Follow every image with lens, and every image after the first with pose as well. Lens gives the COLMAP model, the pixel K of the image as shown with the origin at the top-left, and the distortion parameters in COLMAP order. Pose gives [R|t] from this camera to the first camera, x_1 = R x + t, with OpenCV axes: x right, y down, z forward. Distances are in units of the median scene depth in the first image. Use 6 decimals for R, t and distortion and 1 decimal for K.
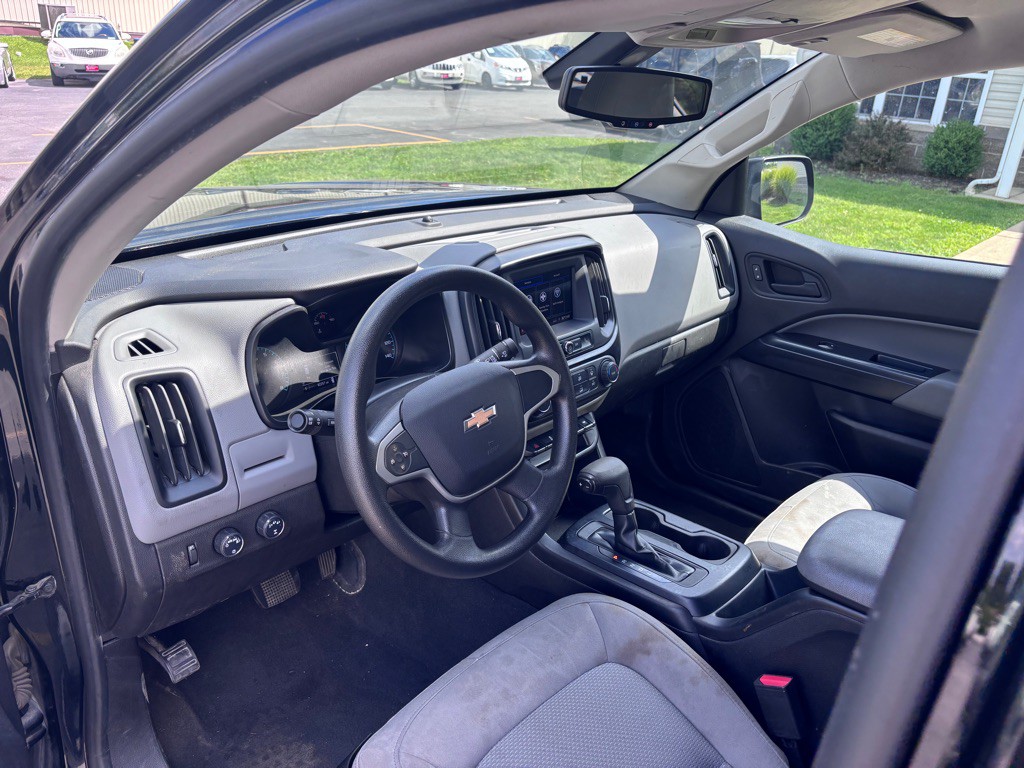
lens RADIAL K [[781.6, 0, 504.2], [0, 781.6, 366.8], [0, 0, 1]] dist [-0.006403, -0.008270]
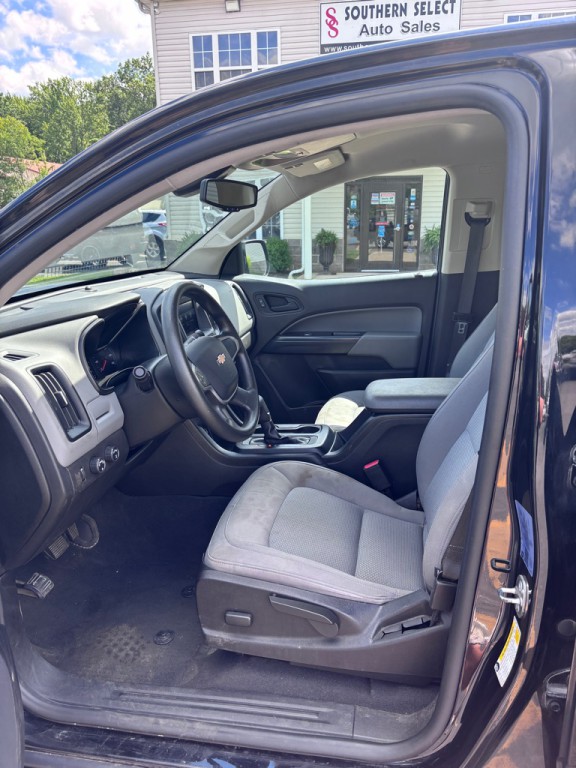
lens RADIAL K [[594.2, 0, 289.6], [0, 594.2, 384.3], [0, 0, 1]] dist [0.046148, -0.053773]
pose [[0.837151, -0.209827, 0.505124, -0.481661], [0.260878, 0.964856, -0.031560, 0.163595], [-0.480750, 0.158197, 0.862470, -0.226409]]
